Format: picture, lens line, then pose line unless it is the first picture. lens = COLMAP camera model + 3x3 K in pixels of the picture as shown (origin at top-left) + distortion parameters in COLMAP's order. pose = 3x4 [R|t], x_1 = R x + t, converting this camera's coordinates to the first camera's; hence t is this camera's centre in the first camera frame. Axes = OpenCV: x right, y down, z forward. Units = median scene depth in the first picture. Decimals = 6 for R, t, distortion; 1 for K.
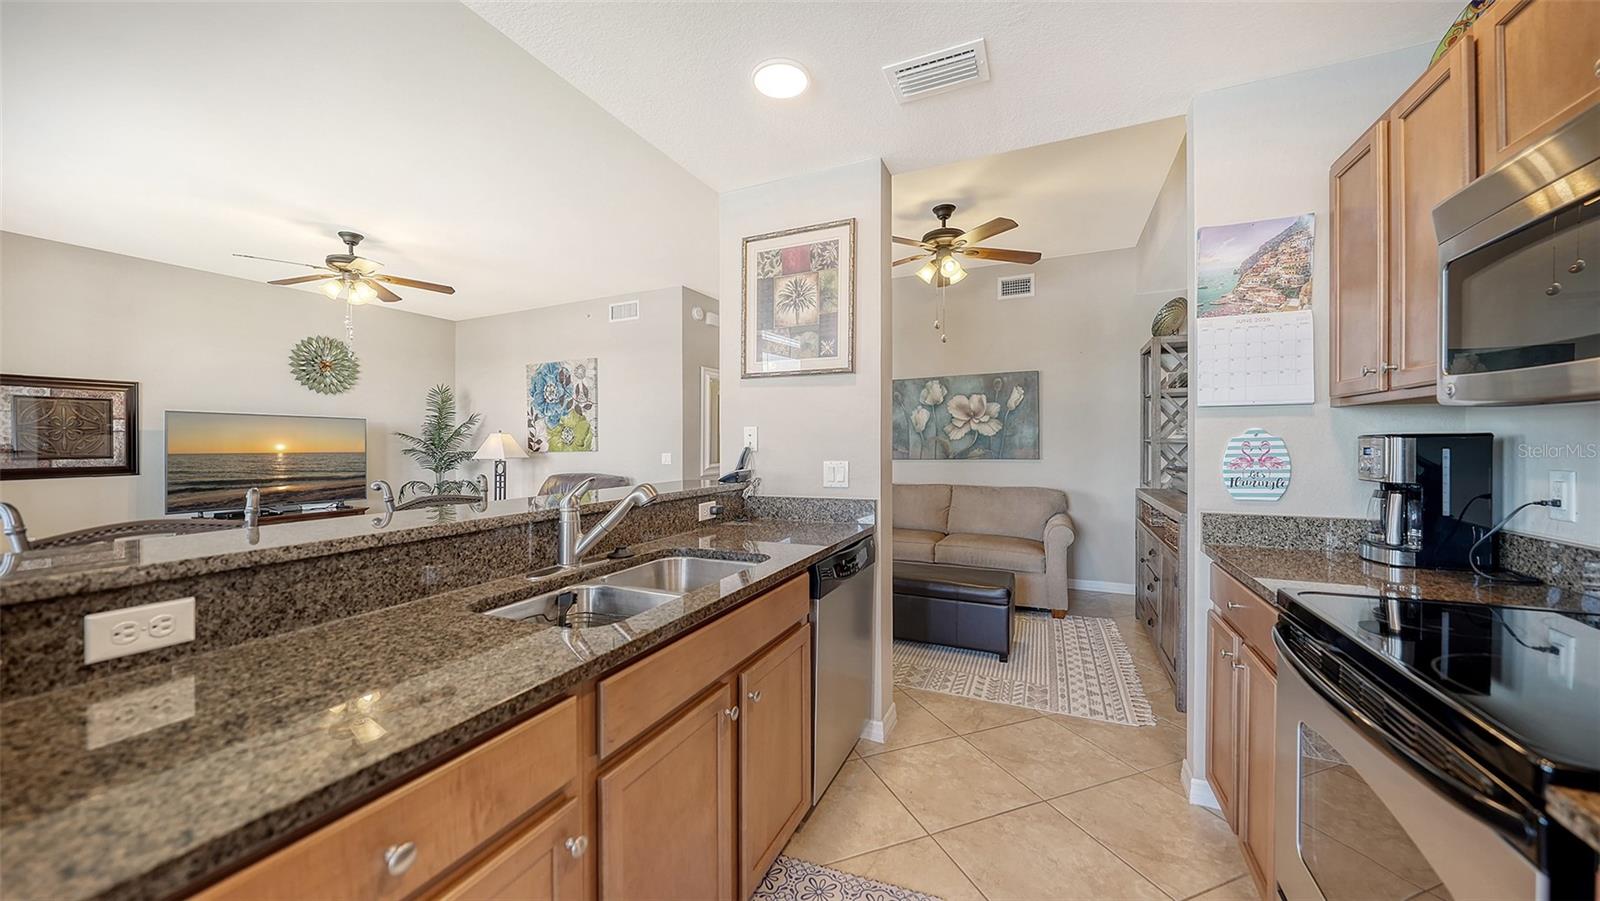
lens RADIAL K [[559.9, 0, 800.9], [0, 559.9, 440.0], [0, 0, 1]] dist [-0.000689, -0.000355]
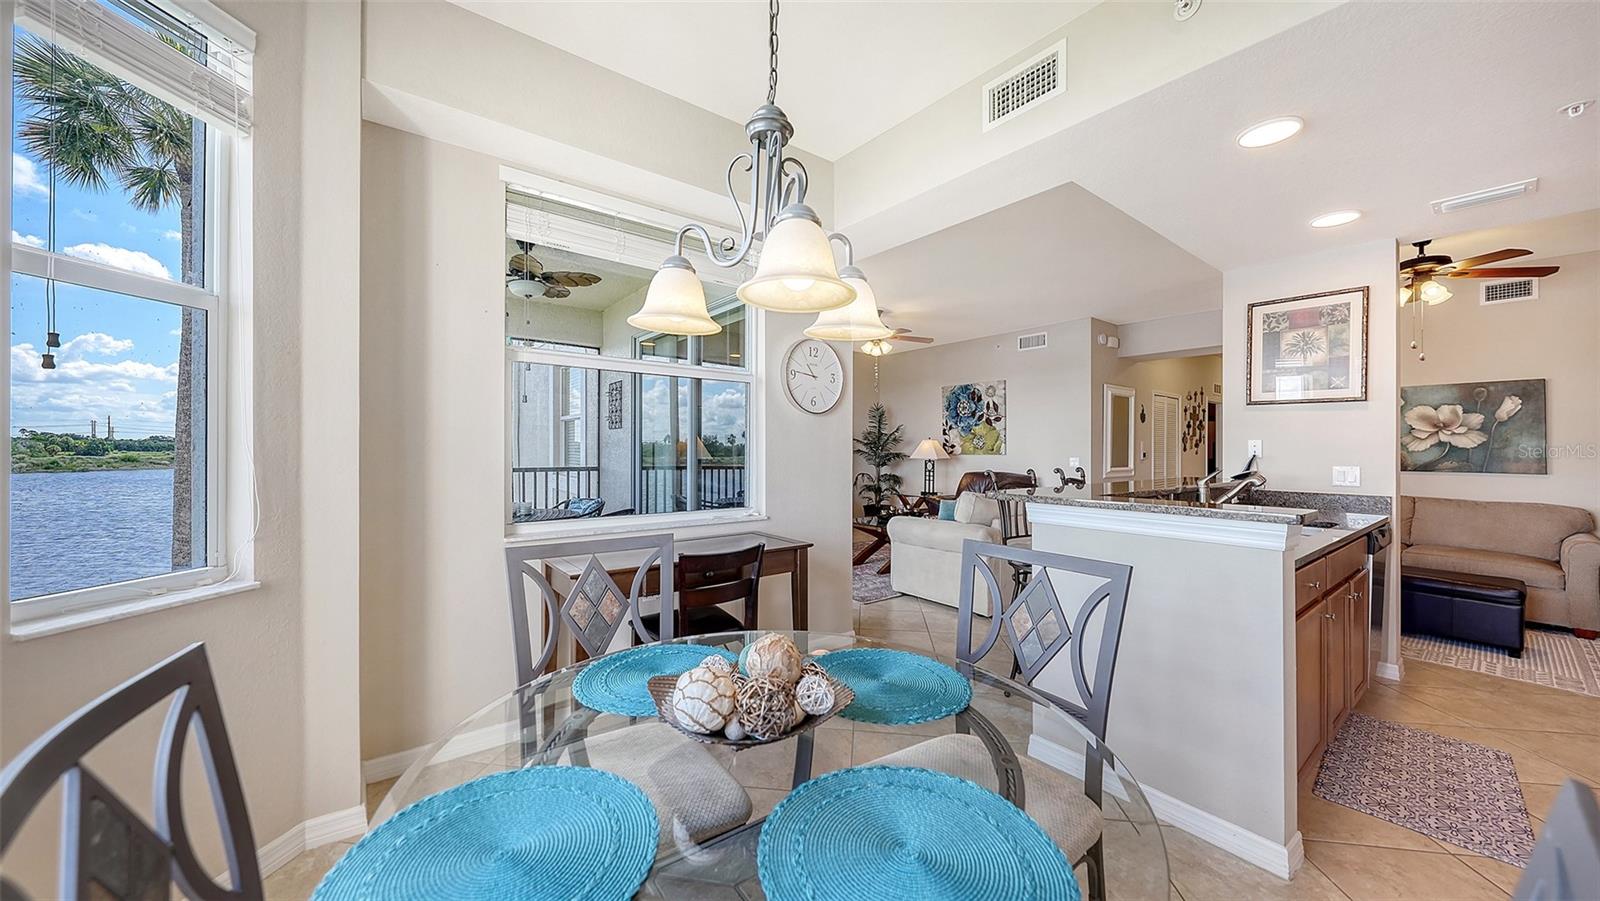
lens RADIAL K [[563.8, 0, 792.9], [0, 563.8, 436.9], [0, 0, 1]] dist [-0.000702, -0.000260]
pose [[0.882351, 0.007132, -0.470537, -0.301014], [-0.013601, 0.999854, -0.010349, -0.000653], [0.470395, 0.015532, 0.882320, -0.519849]]
